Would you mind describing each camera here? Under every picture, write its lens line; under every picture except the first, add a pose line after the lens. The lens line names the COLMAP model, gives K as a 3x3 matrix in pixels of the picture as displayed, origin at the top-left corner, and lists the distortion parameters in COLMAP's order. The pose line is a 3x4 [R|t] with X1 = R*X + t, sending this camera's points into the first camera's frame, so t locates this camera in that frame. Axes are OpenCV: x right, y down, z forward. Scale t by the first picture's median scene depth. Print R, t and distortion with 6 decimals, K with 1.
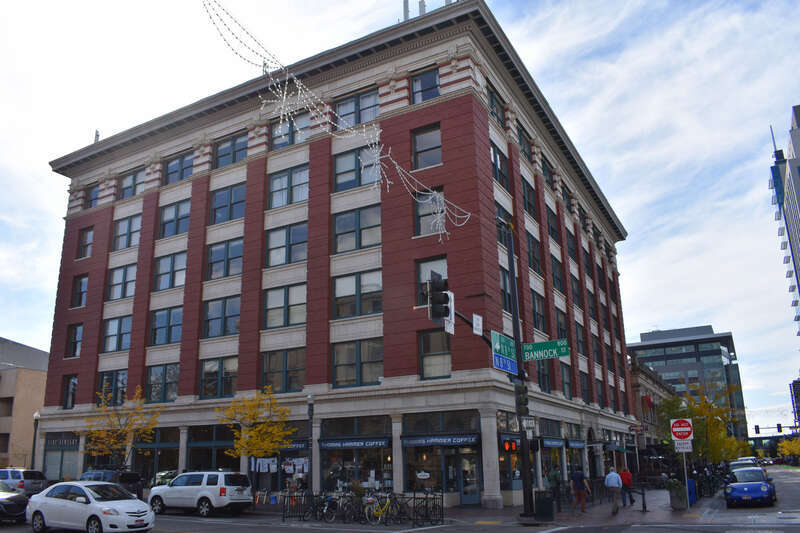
lens RADIAL K [[667.8, 0, 400.0], [0, 667.8, 266.5], [0, 0, 1]] dist [-0.099238, -0.002005]
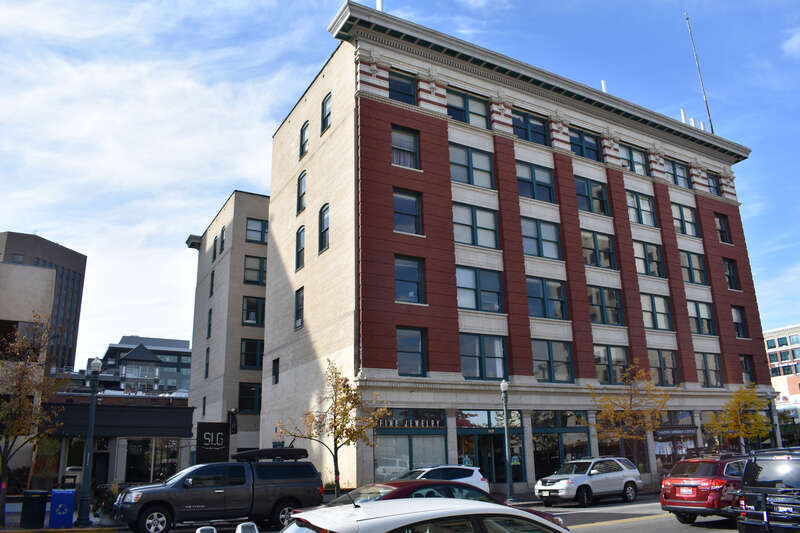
lens RADIAL K [[609.8, 0, 400.0], [0, 609.8, 266.5], [0, 0, 1]] dist [-0.116583, -0.000458]
pose [[0.537122, 0.262028, 0.801774, -1.101450], [-0.237785, 0.959013, -0.154119, 0.217601], [-0.809295, -0.107869, 0.577413, 0.667821]]
